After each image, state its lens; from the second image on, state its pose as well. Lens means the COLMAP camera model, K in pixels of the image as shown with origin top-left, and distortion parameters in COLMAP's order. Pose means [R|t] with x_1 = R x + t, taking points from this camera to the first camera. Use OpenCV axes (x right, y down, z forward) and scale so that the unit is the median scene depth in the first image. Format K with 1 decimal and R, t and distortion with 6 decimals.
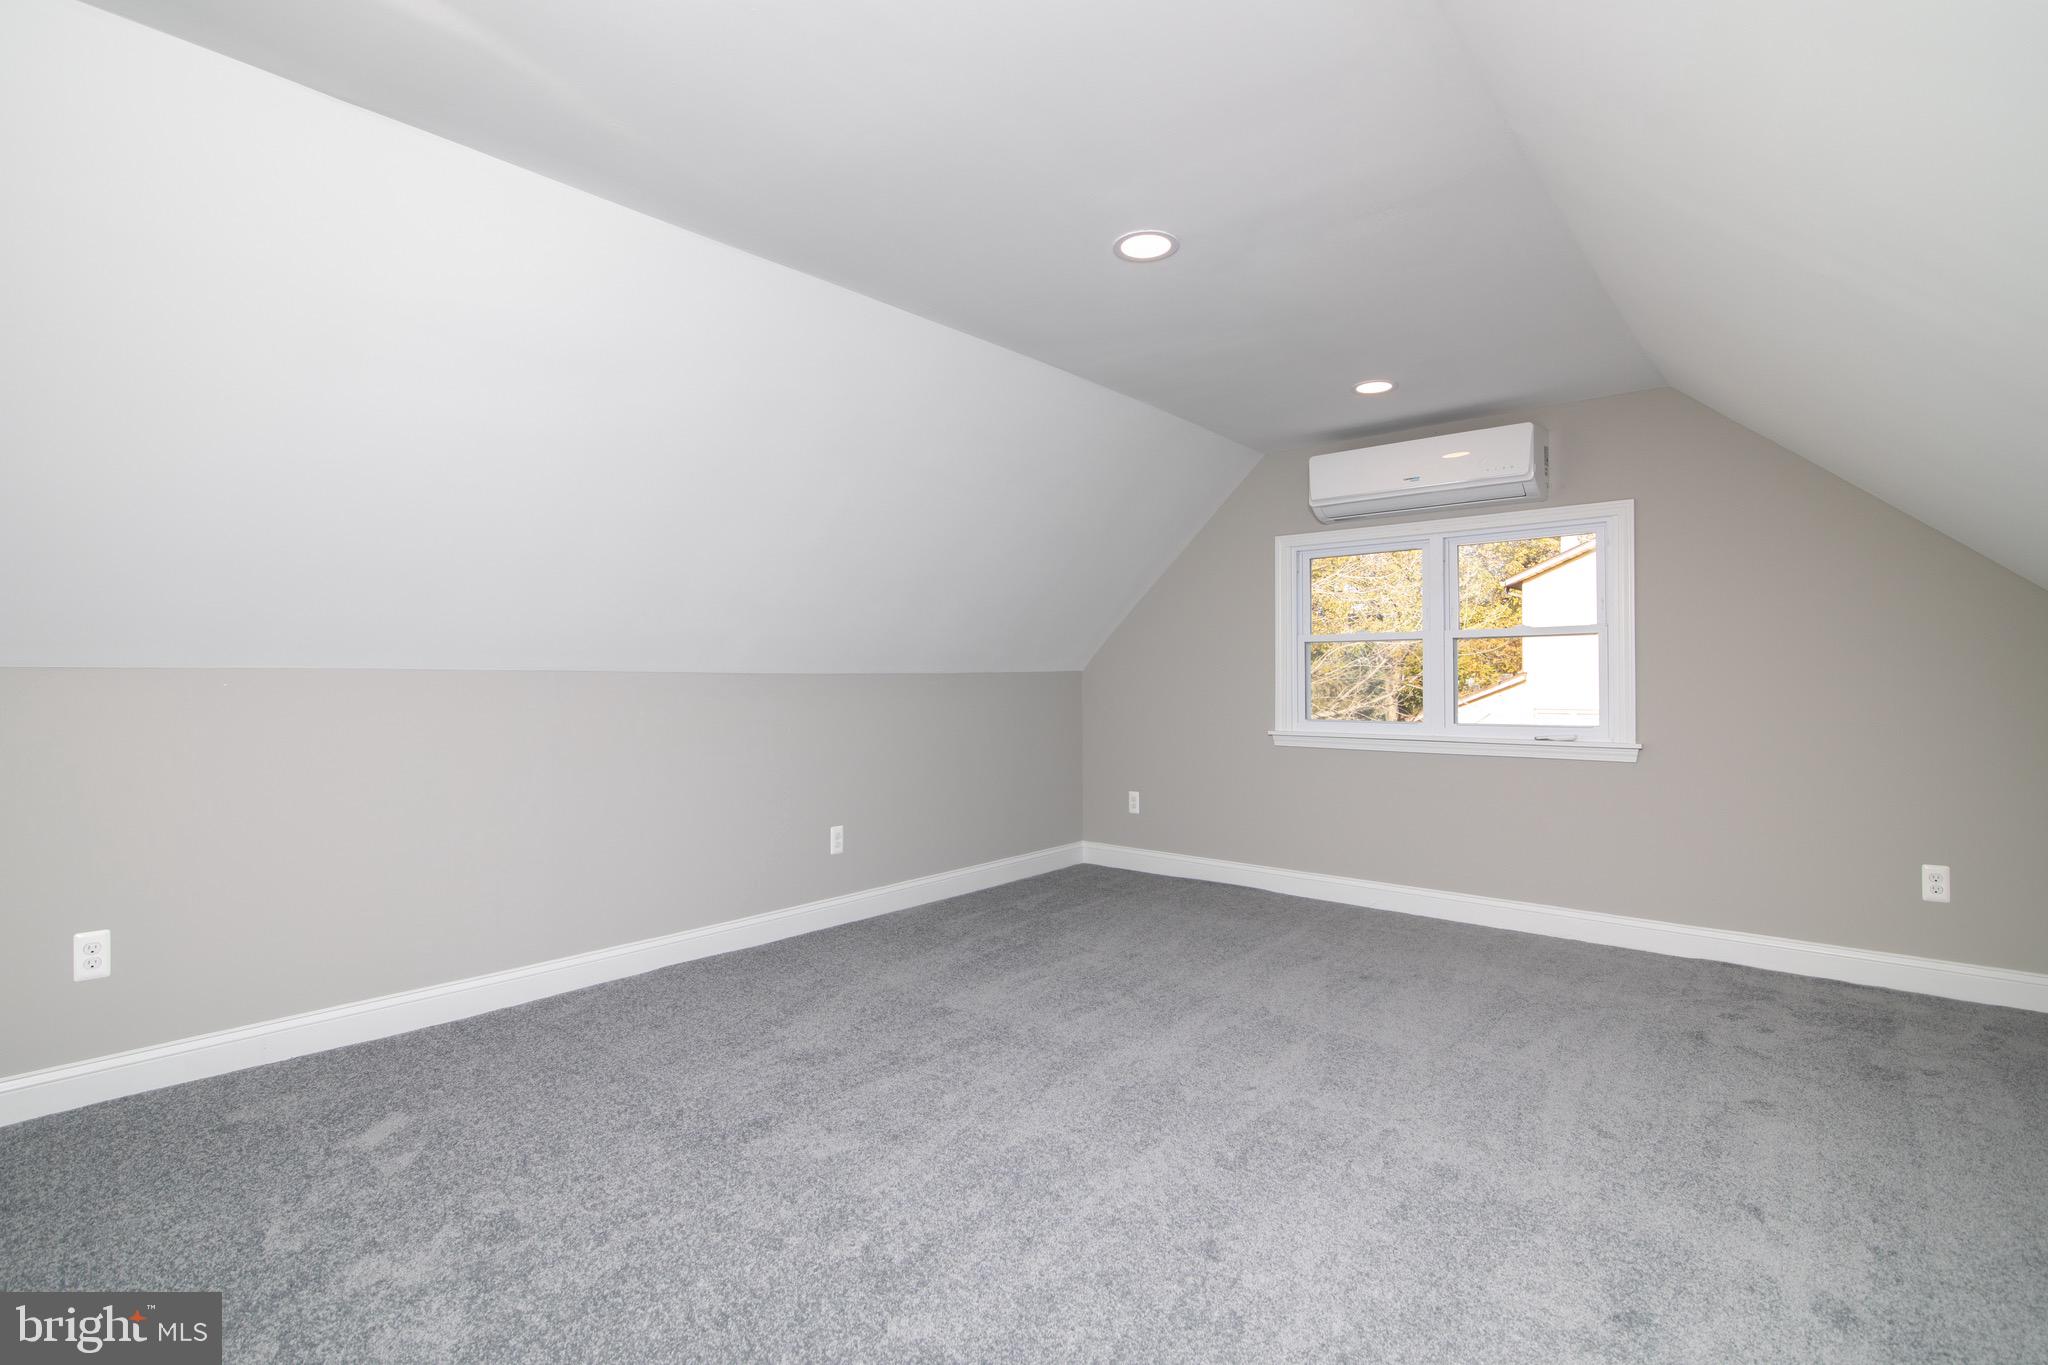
lens RADIAL K [[935.9, 0, 1029.0], [0, 935.9, 678.8], [0, 0, 1]] dist [-0.020686, 0.001183]
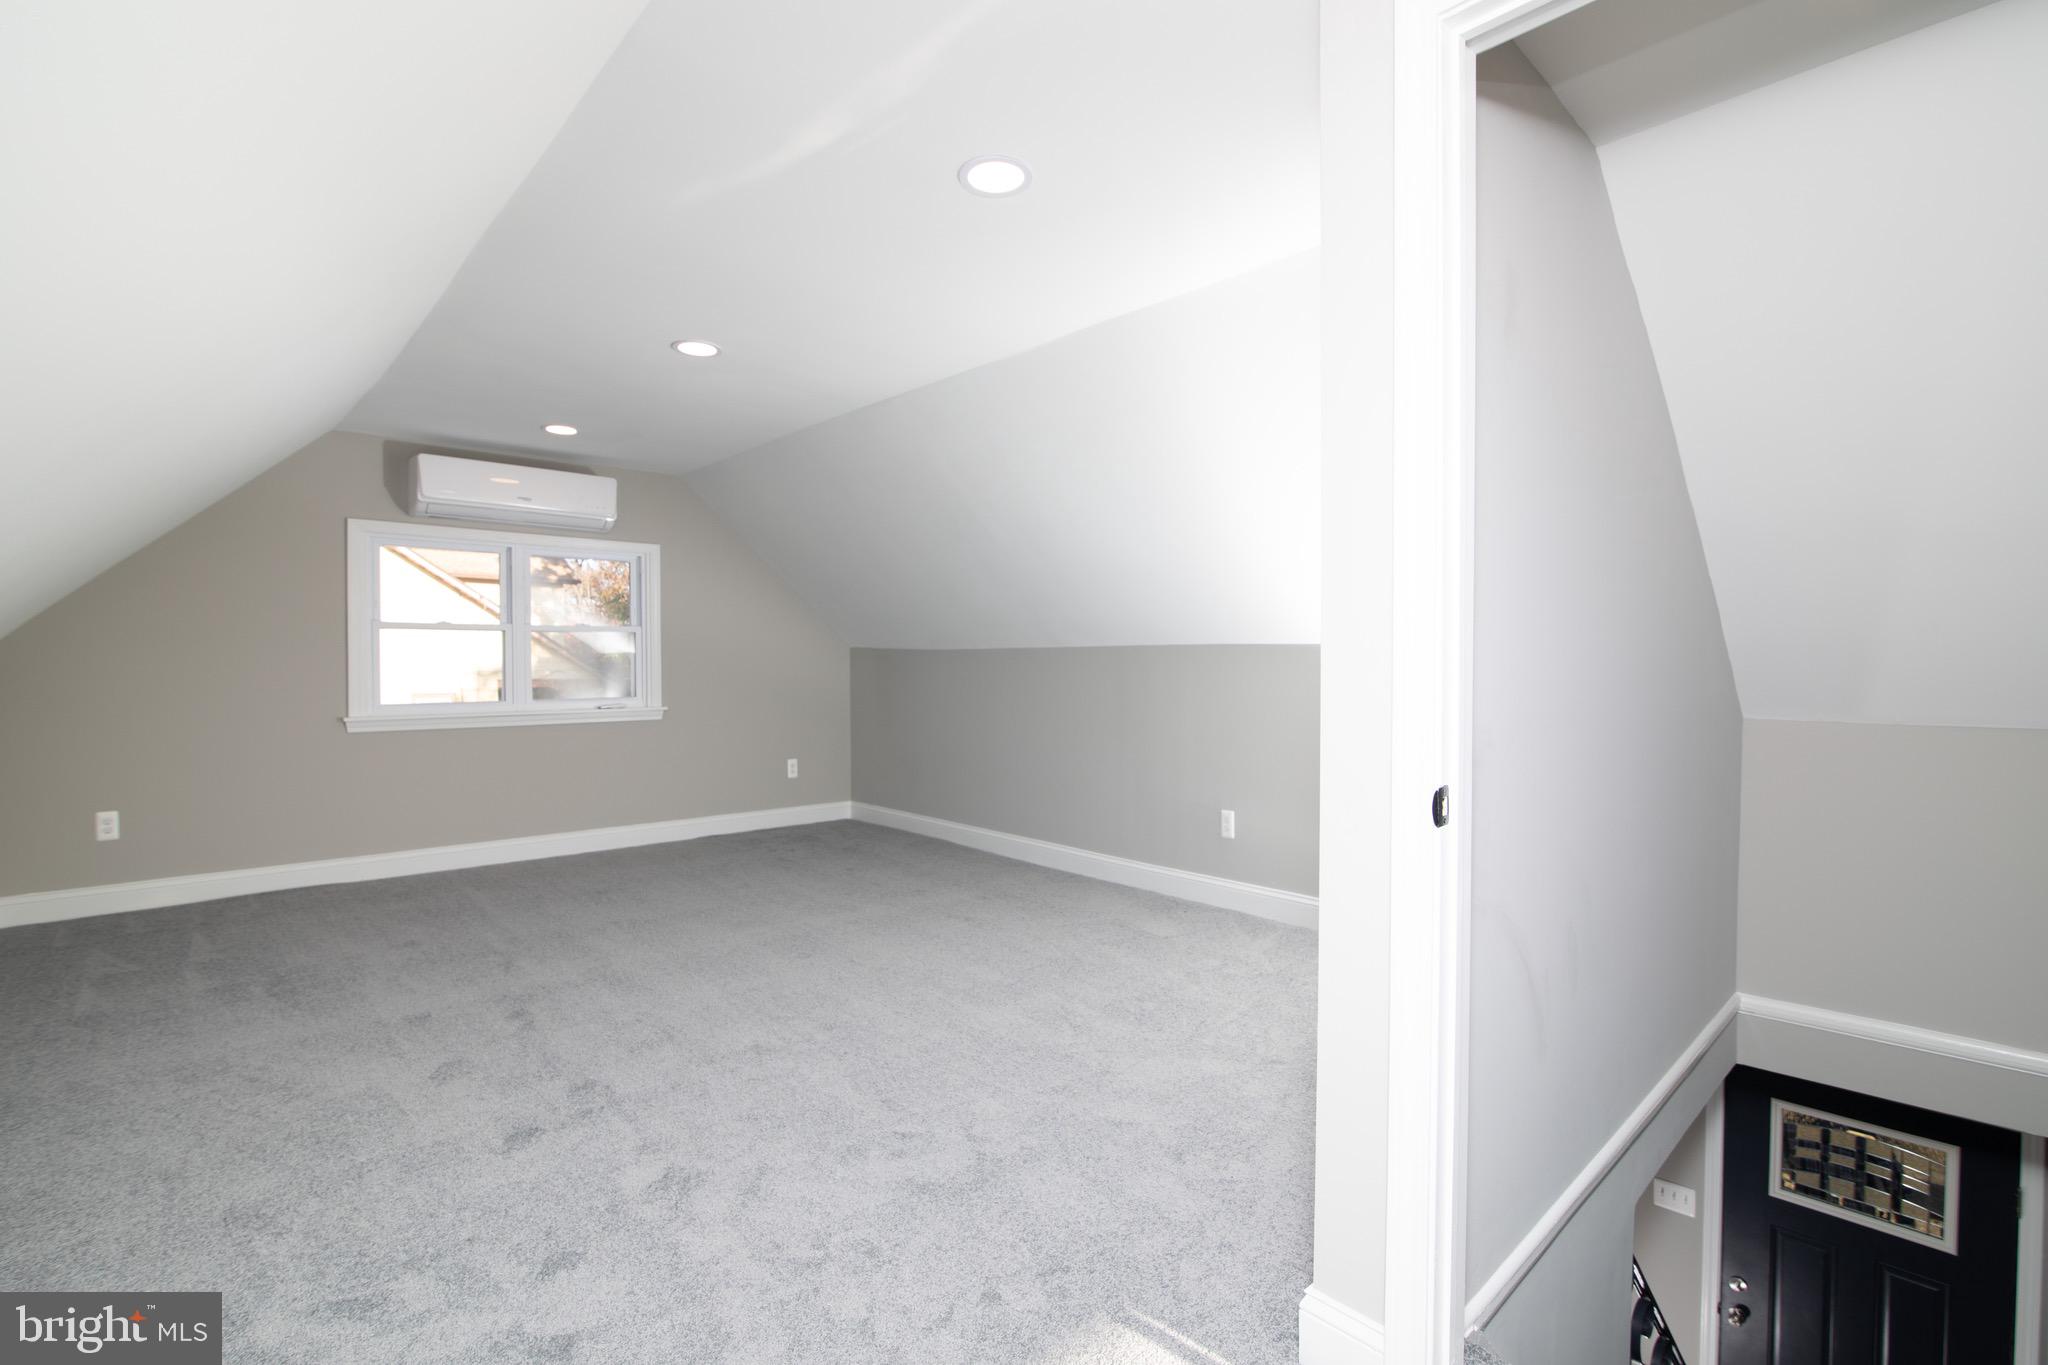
lens RADIAL K [[935.9, 0, 1029.0], [0, 935.9, 678.8], [0, 0, 1]] dist [-0.020686, 0.001183]
pose [[0.102778, -0.016529, 0.994567, -0.747511], [0.001633, 0.999863, 0.016449, 0.000391], [-0.994703, -0.000067, 0.102791, 0.229208]]
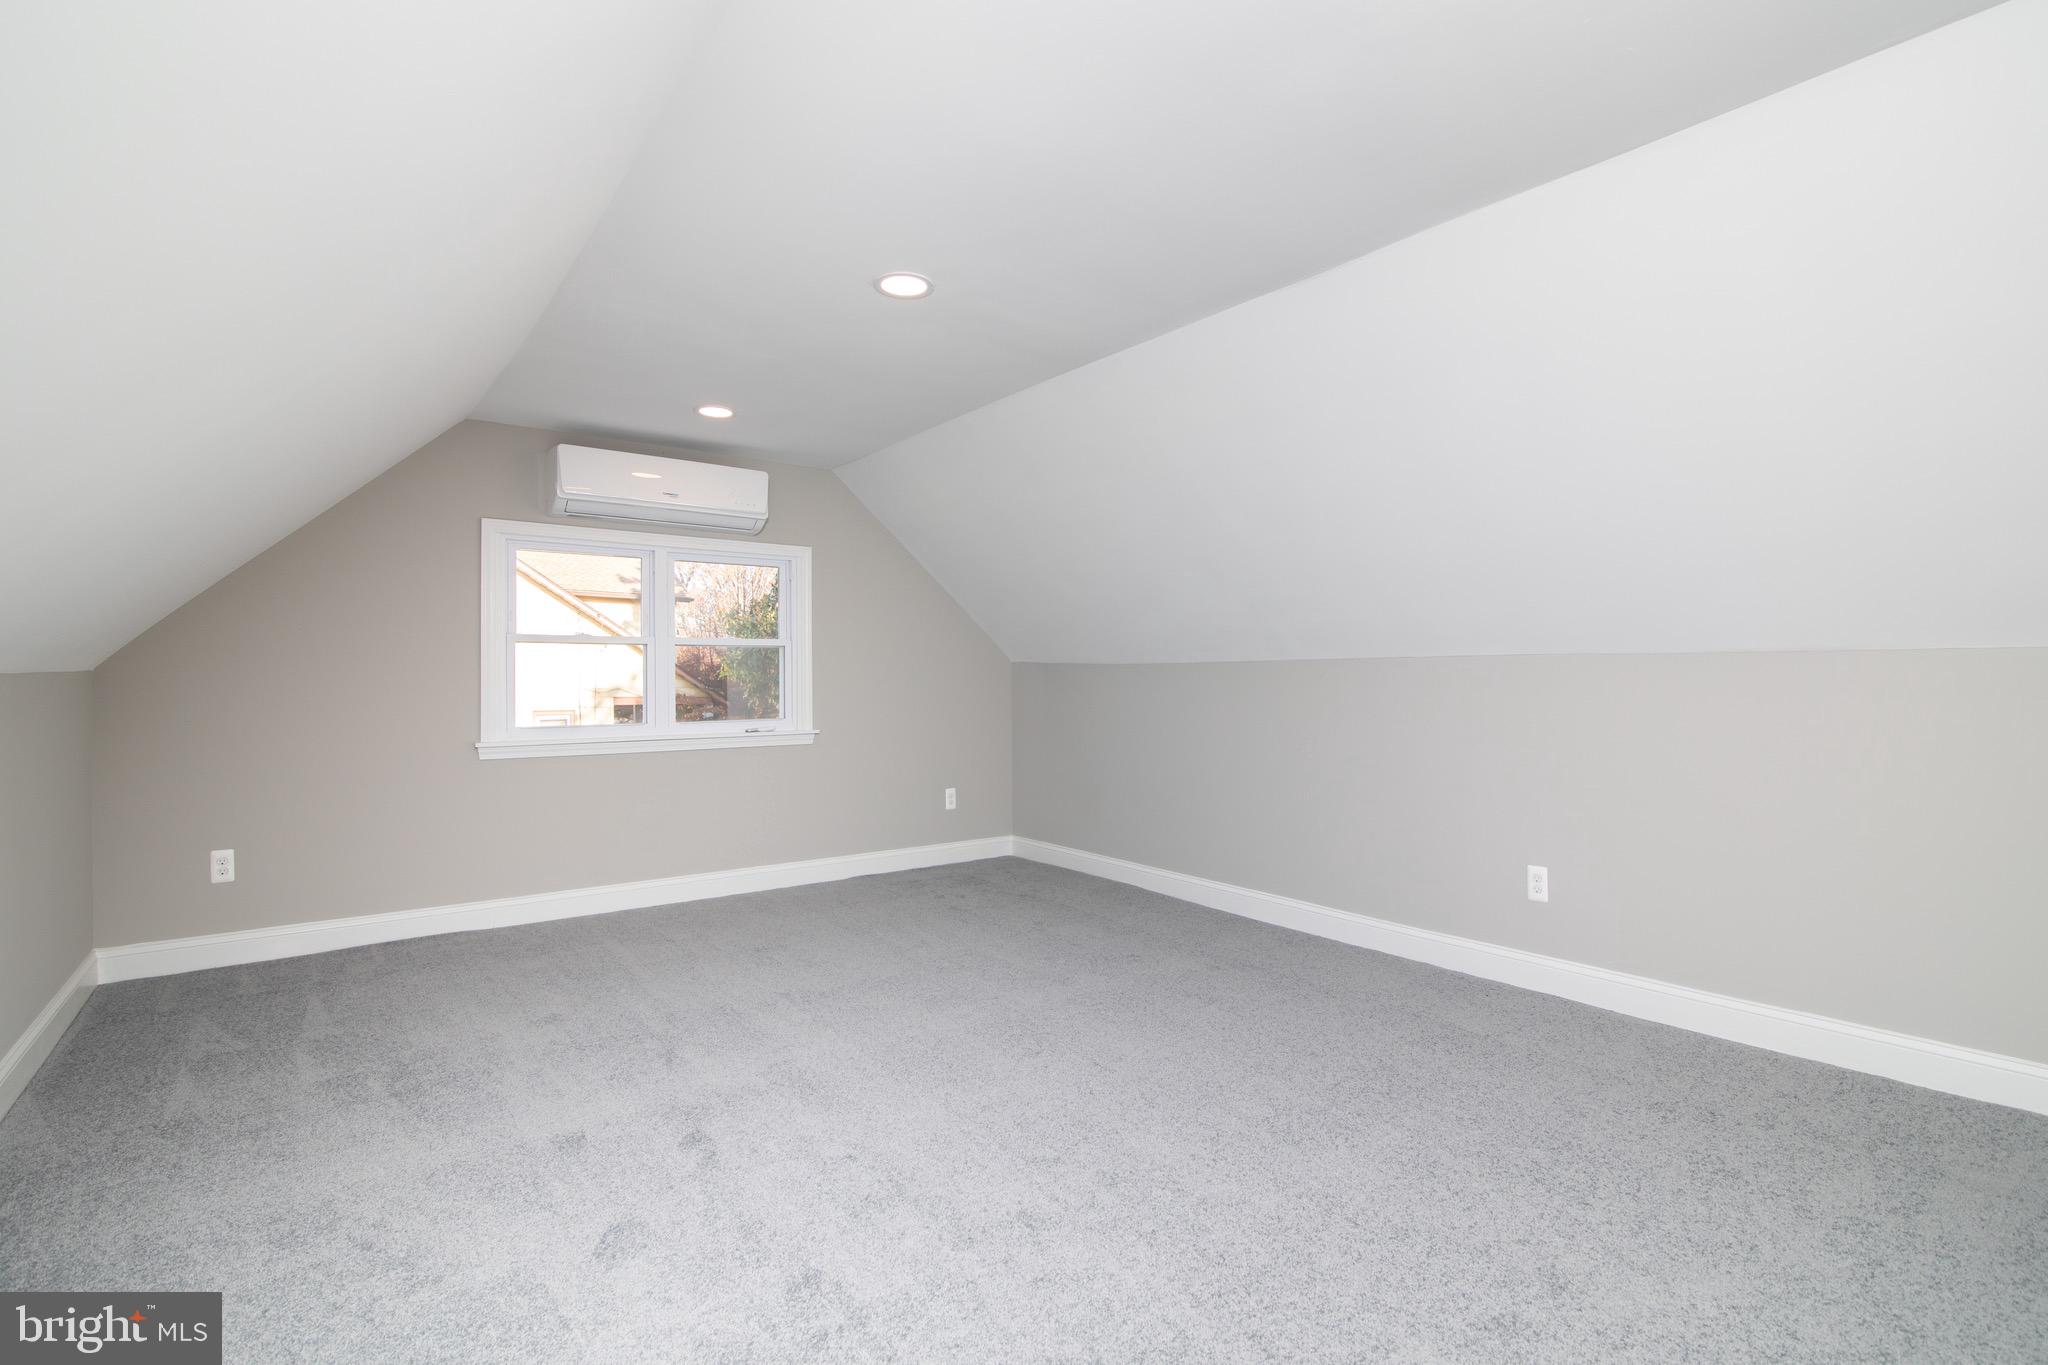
lens RADIAL K [[935.9, 0, 1029.0], [0, 935.9, 678.8], [0, 0, 1]] dist [-0.020686, 0.001183]
pose [[0.195508, 0.000260, 0.980702, -0.574702], [0.004033, 0.999991, -0.001069, -0.000853], [-0.980694, 0.004165, 0.195506, 0.397858]]
